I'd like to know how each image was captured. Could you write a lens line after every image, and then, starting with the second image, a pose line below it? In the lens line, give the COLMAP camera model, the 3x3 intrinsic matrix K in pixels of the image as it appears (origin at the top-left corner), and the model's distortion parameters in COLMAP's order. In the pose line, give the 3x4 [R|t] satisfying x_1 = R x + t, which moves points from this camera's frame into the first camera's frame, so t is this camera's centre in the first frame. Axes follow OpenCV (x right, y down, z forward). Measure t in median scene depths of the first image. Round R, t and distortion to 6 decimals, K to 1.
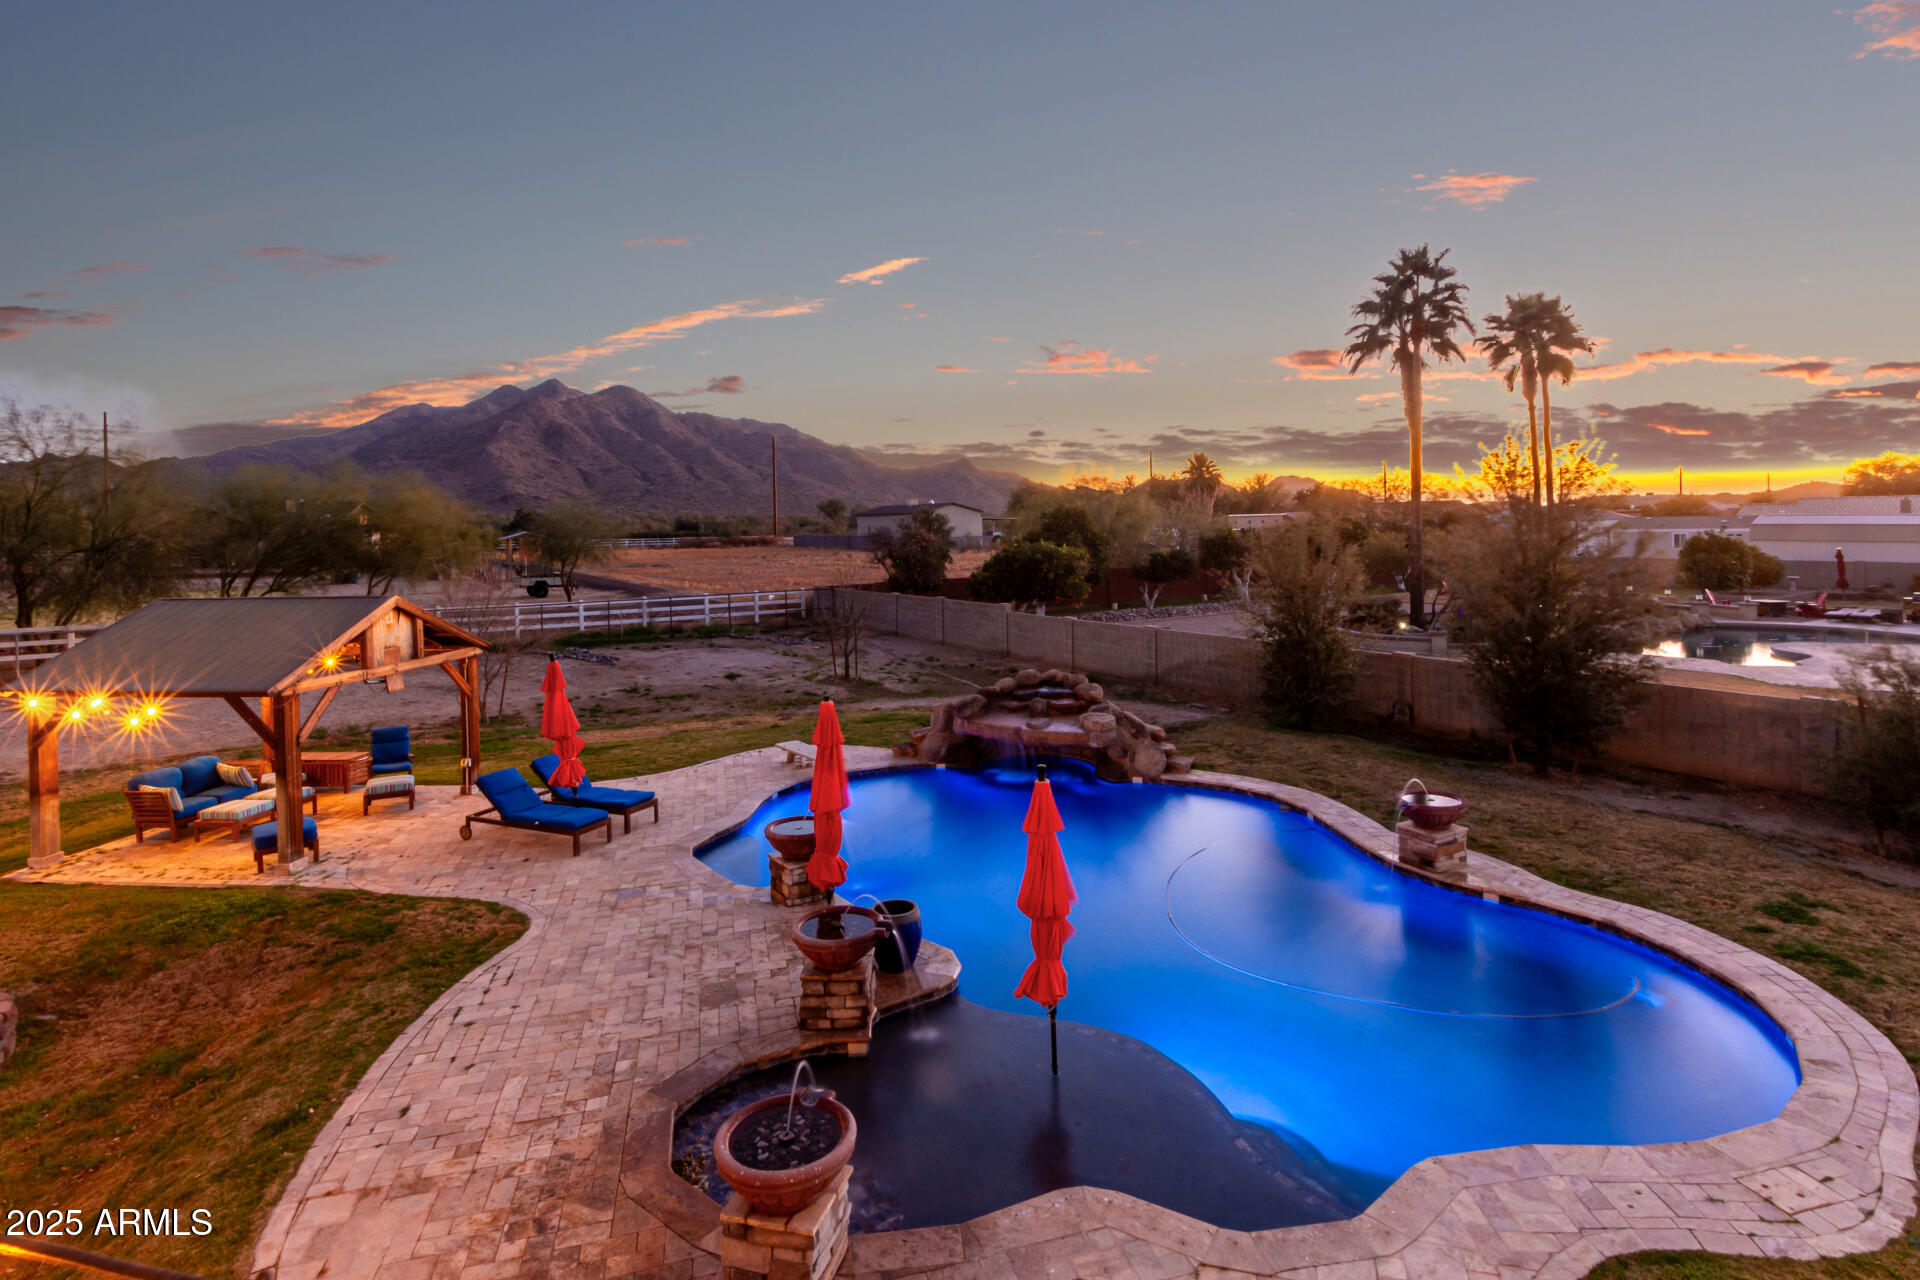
lens RADIAL K [[997.5, 0, 952.3], [0, 997.5, 505.8], [0, 0, 1]] dist [0.011469, 0.000748]
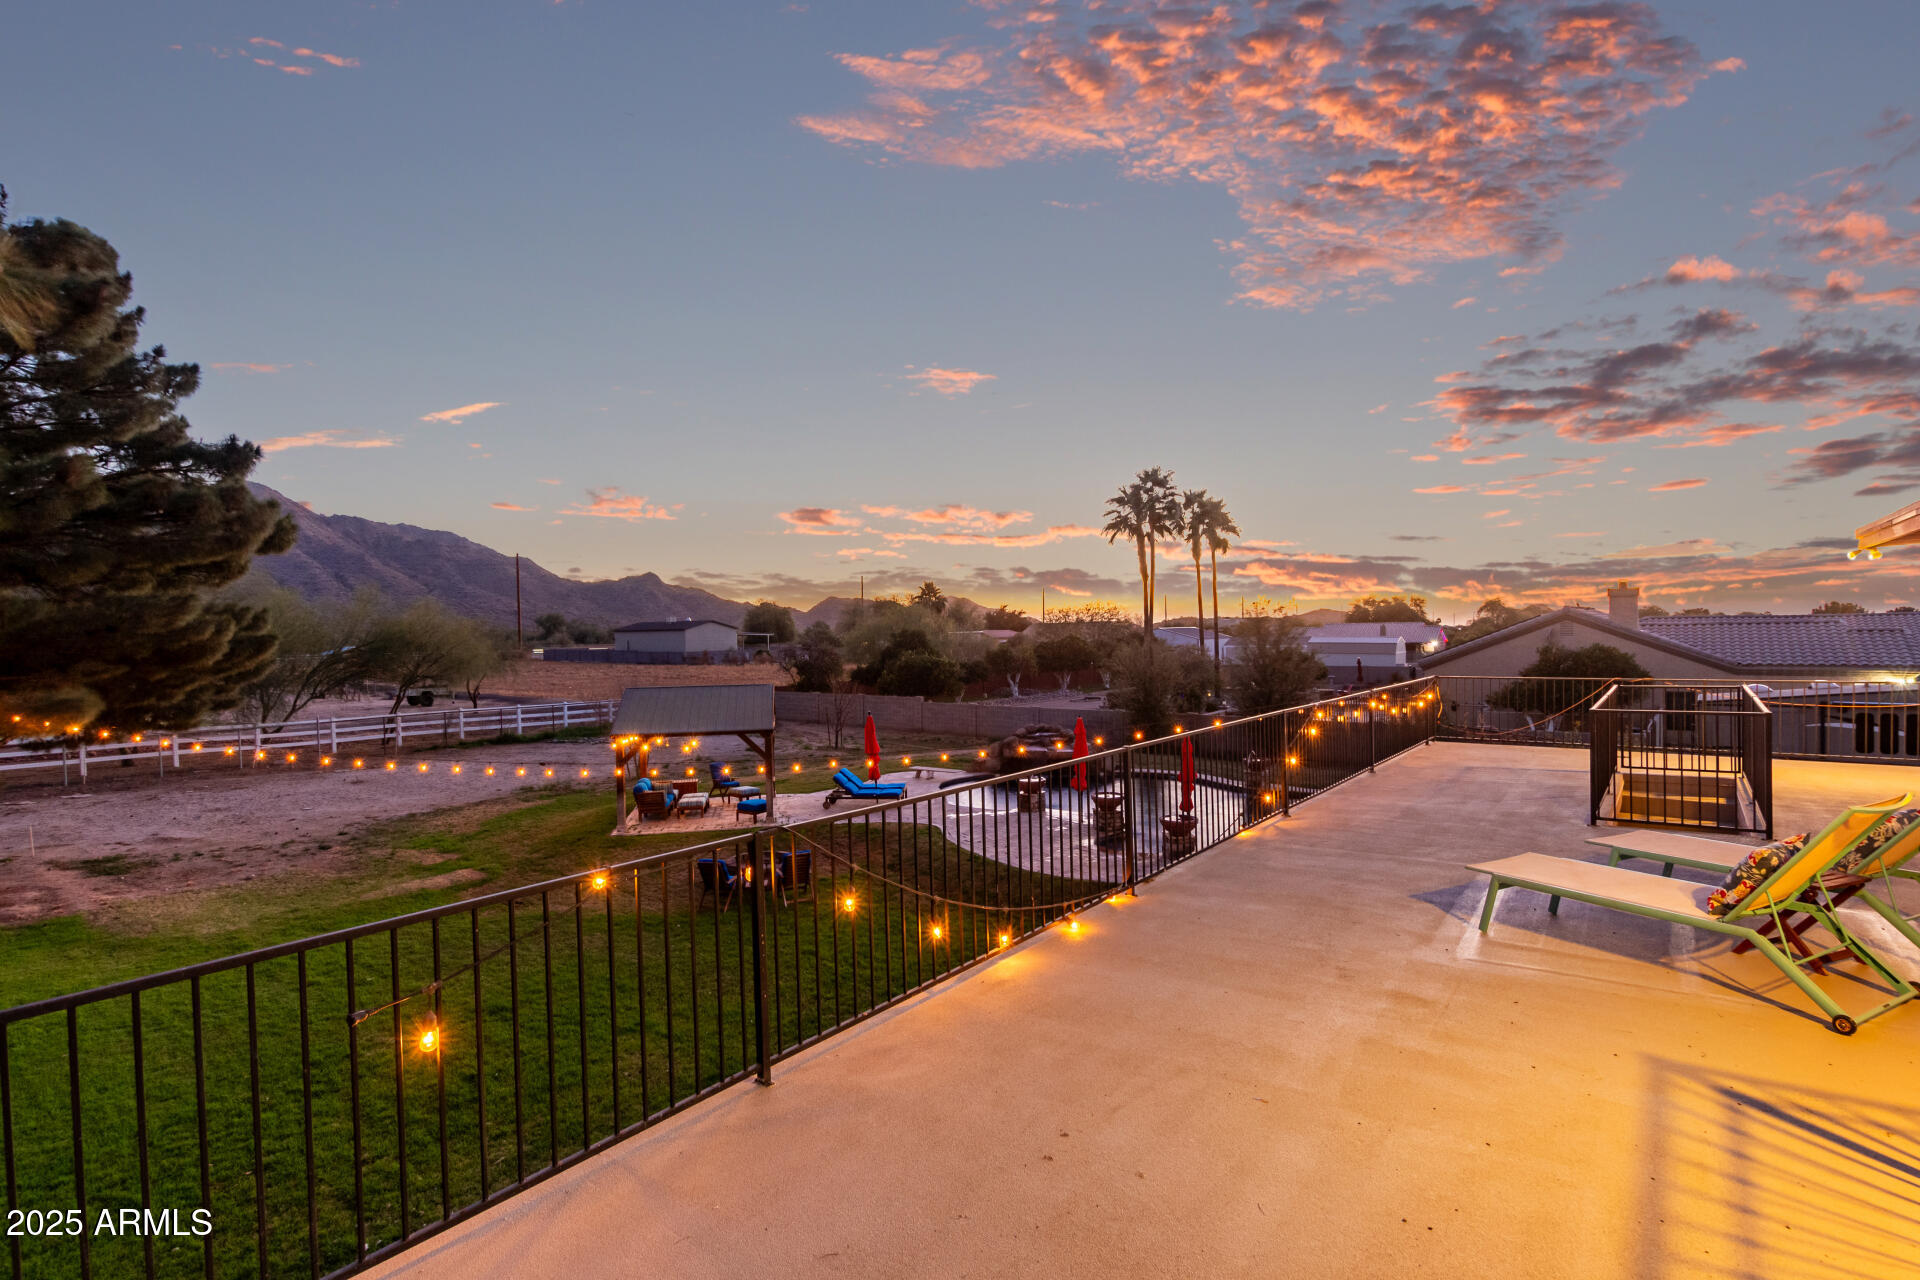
lens RADIAL K [[926.0, 0, 960.0], [0, 926.0, 640.0], [0, 0, 1]] dist [0.012354, -0.006099]
pose [[0.943939, 0.004073, 0.330094, -0.303671], [-0.010533, 0.999786, 0.017783, -0.010279], [-0.329951, -0.020263, 0.943780, -0.282585]]
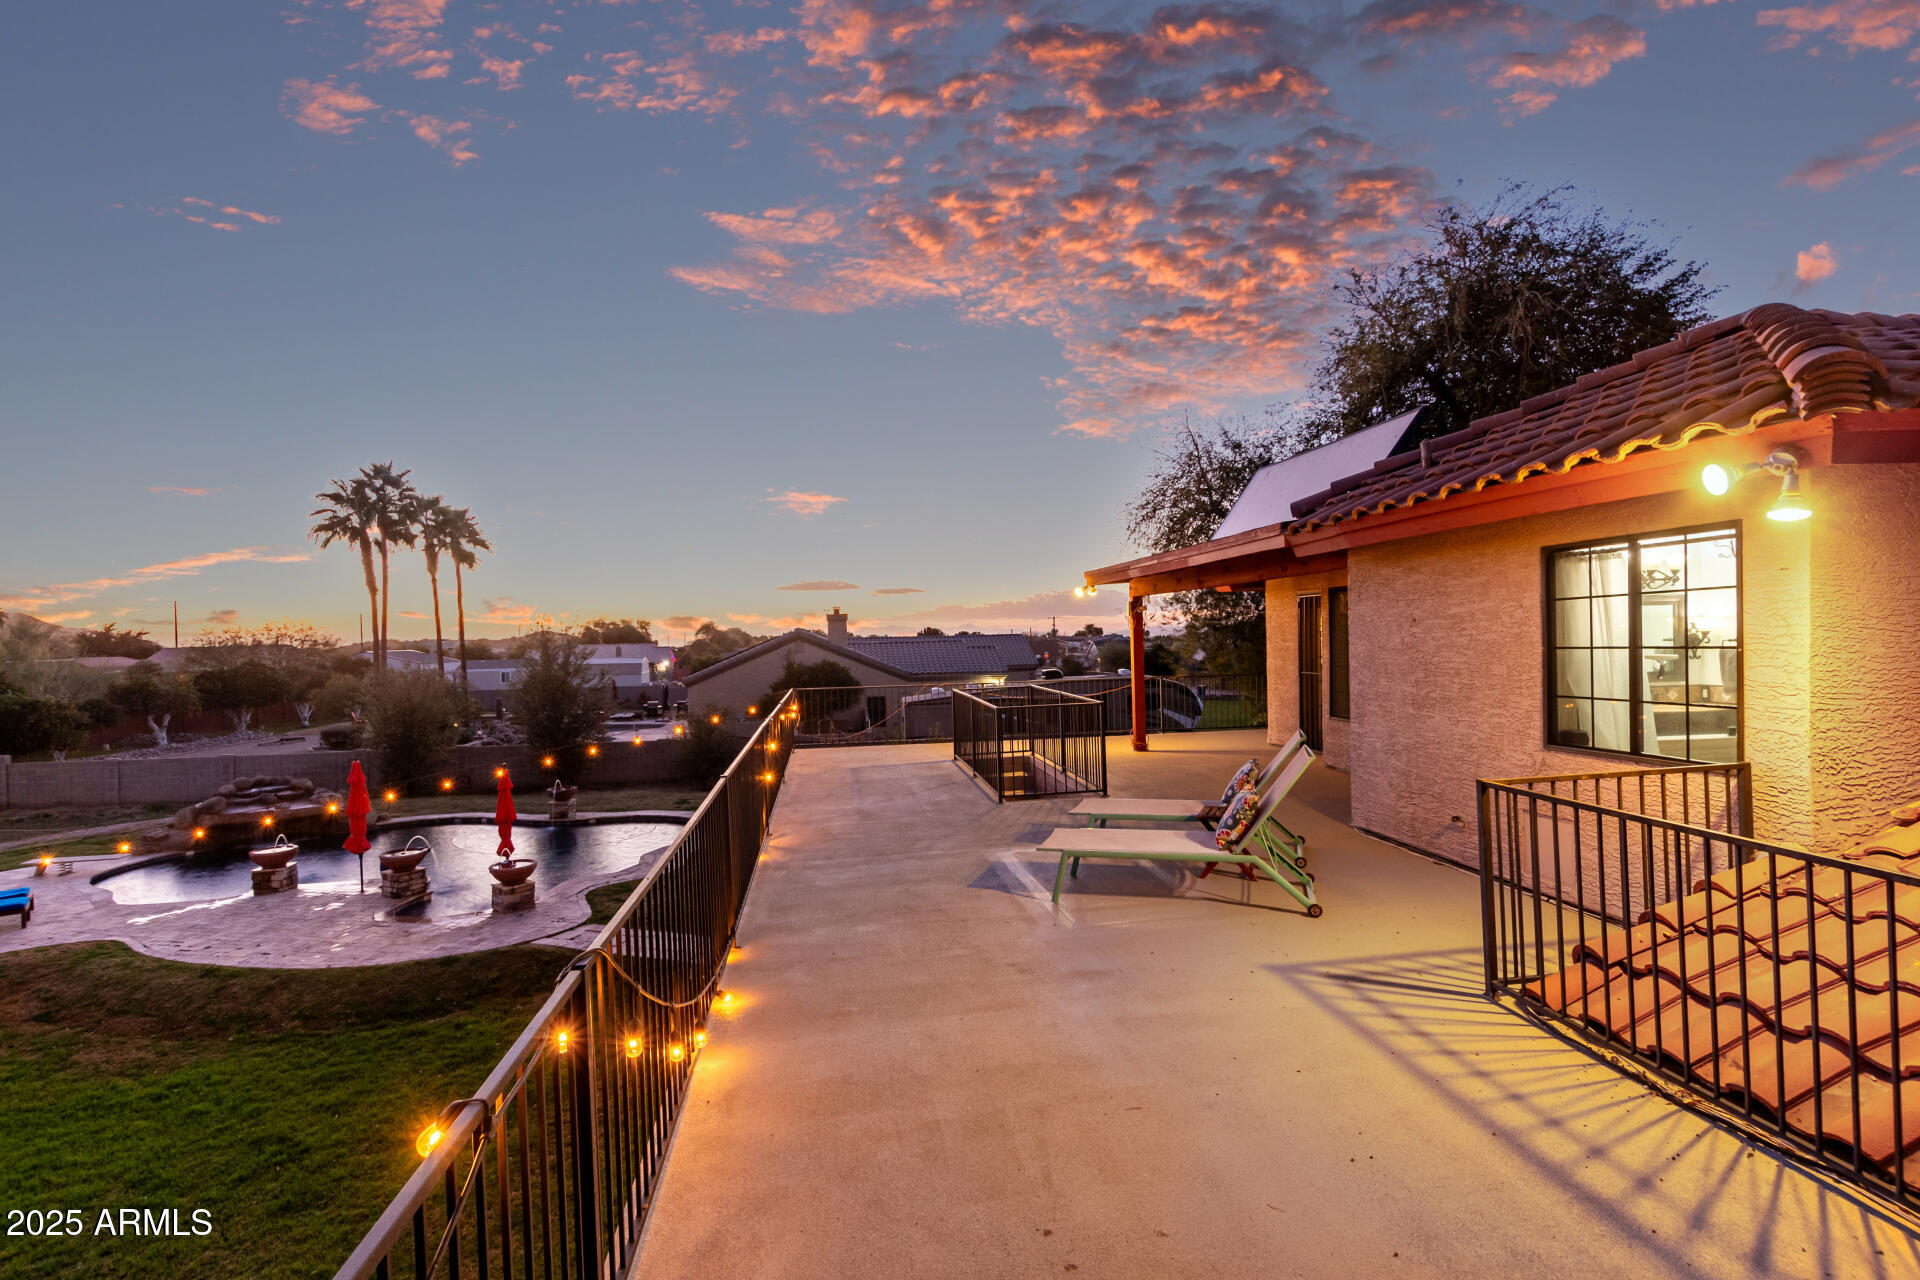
lens RADIAL K [[926.0, 0, 960.0], [0, 926.0, 640.0], [0, 0, 1]] dist [0.012354, -0.006099]
pose [[0.426132, 0.010691, 0.904598, -0.334264], [-0.001305, 0.999936, -0.011203, -0.007891], [-0.904660, 0.003594, 0.426119, -0.229861]]
